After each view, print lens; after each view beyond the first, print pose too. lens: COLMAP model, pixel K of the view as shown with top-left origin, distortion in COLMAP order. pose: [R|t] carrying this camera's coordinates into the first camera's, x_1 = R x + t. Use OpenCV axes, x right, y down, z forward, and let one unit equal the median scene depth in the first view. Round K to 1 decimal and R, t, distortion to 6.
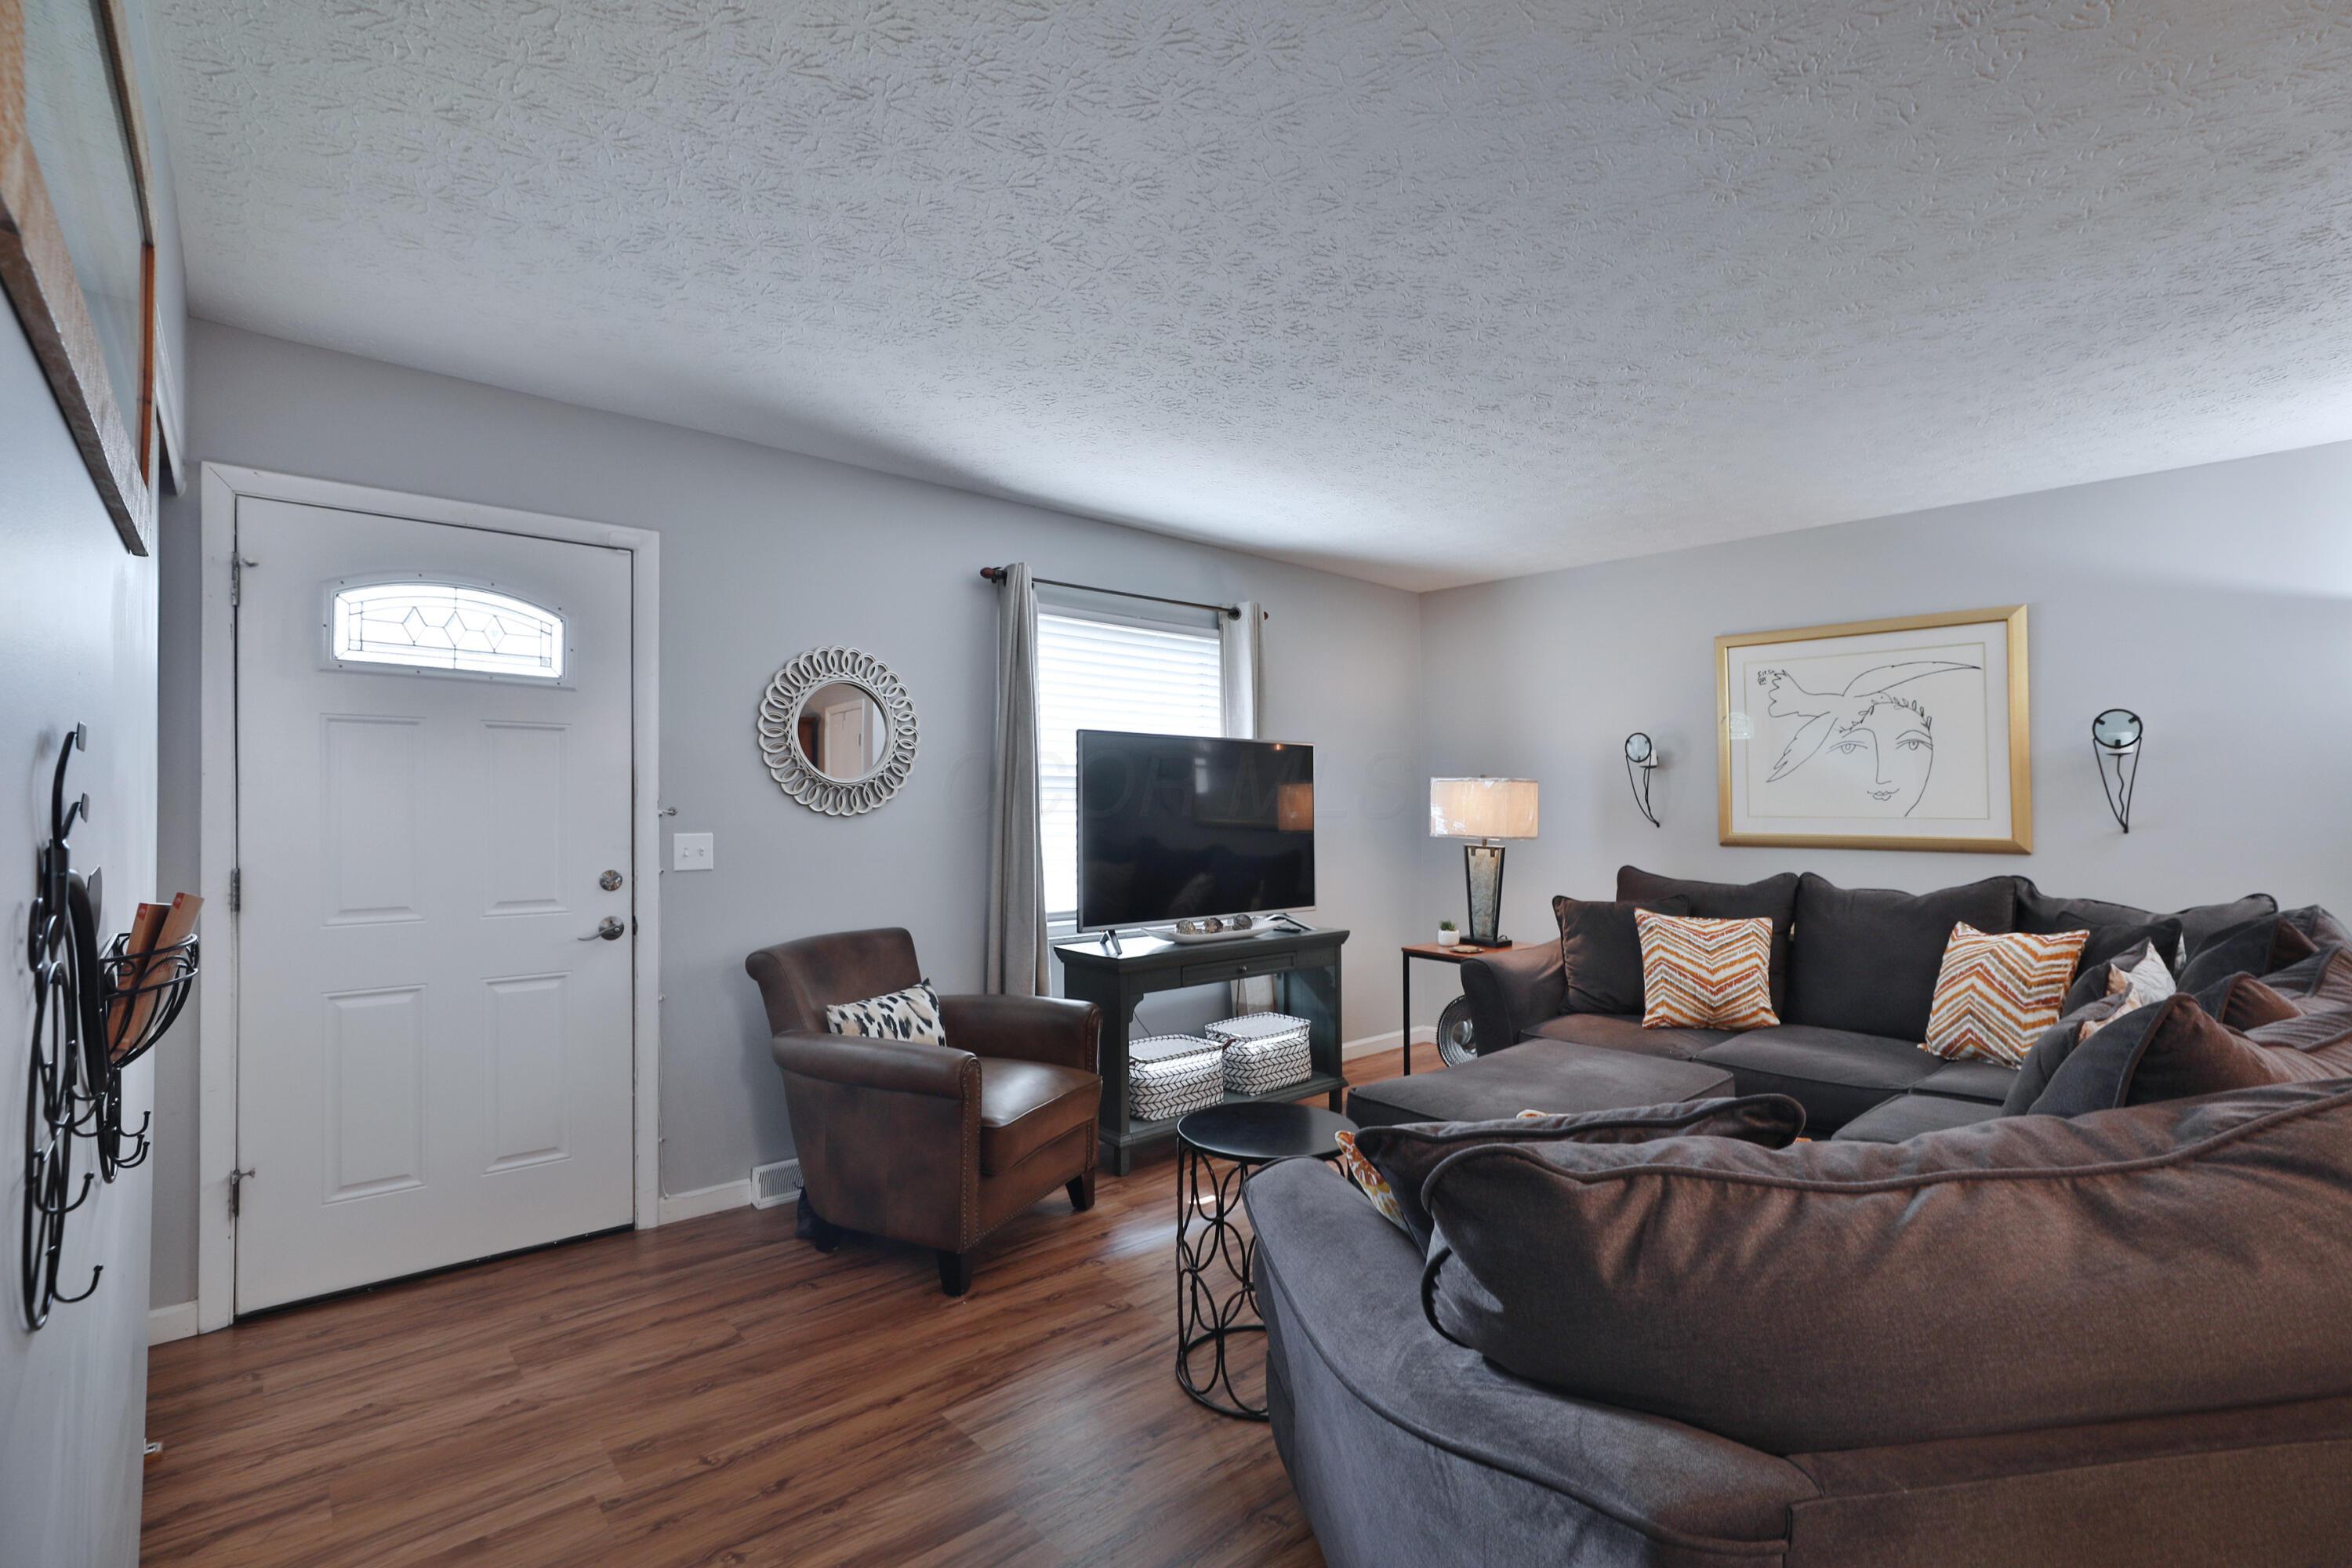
lens RADIAL K [[1099.3, 0, 1176.3], [0, 1099.3, 795.9], [0, 0, 1]] dist [-0.062594, 0.032269]
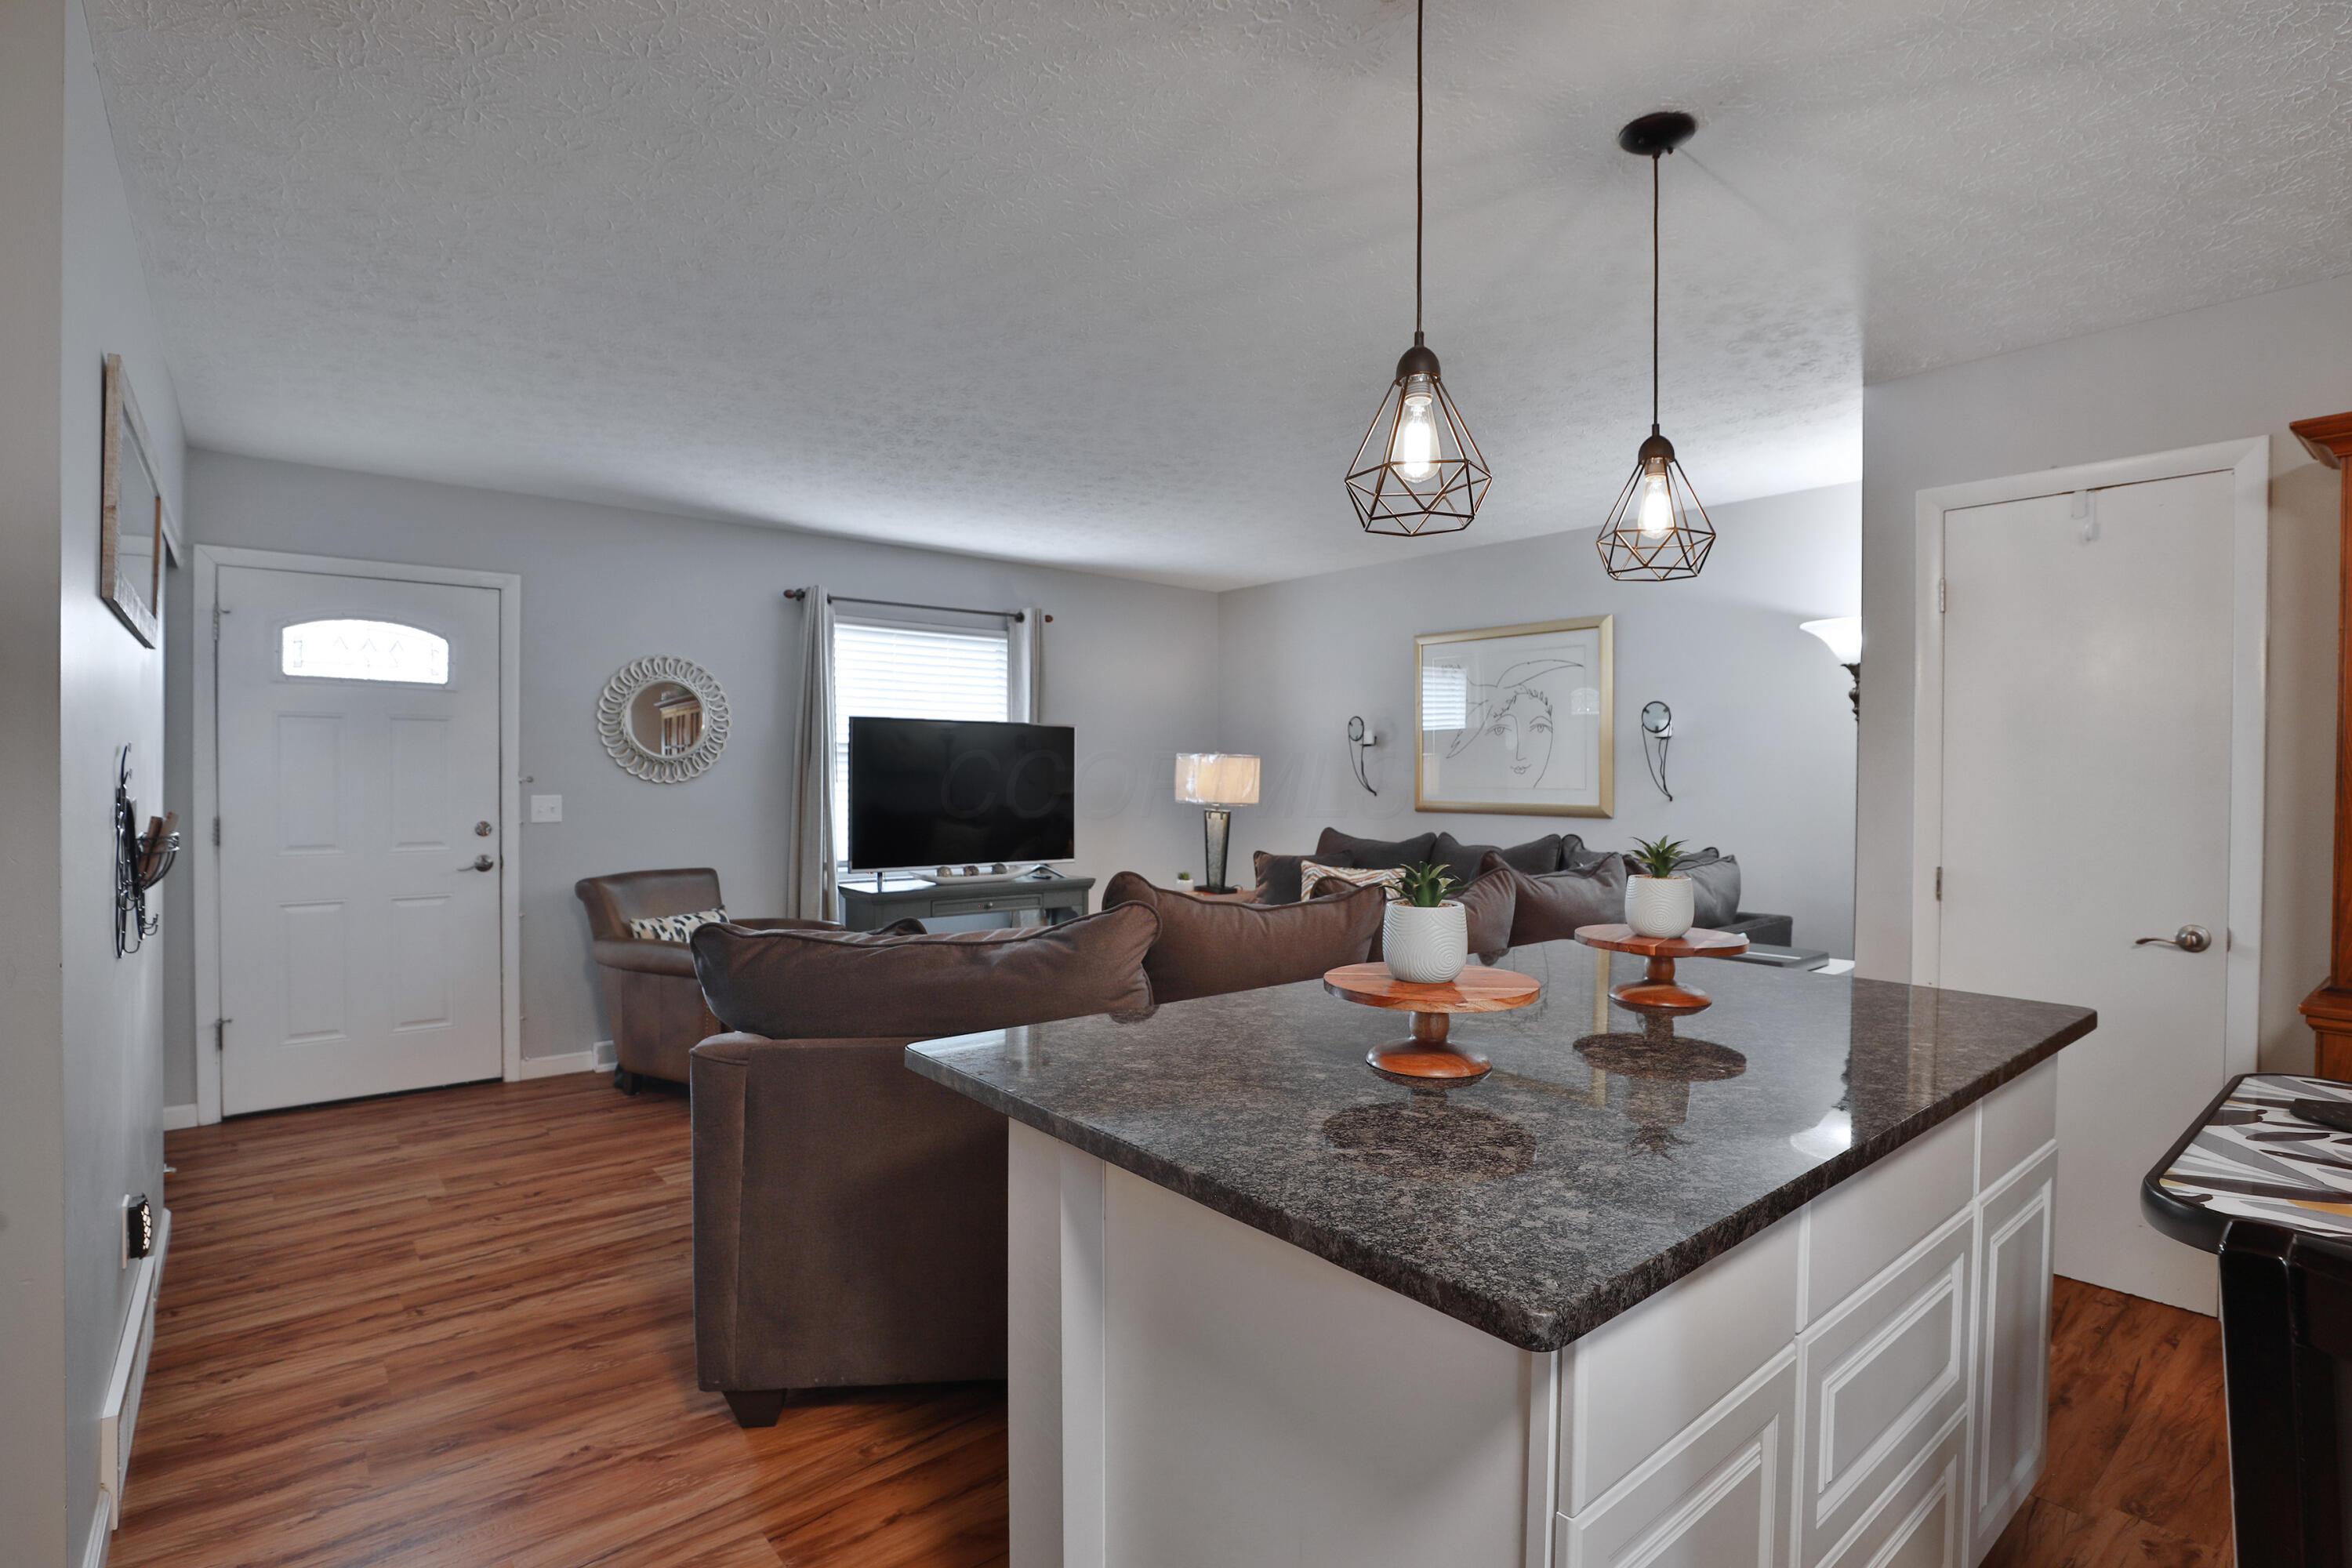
lens RADIAL K [[1155.7, 0, 1176.0], [0, 1155.7, 784.0], [0, 0, 1]] dist [-0.094164, 0.051535]
pose [[0.999554, 0.002877, -0.029719, 0.394941], [-0.002452, 0.999895, 0.014299, -0.002020], [0.029757, -0.014220, 0.999456, -0.398951]]
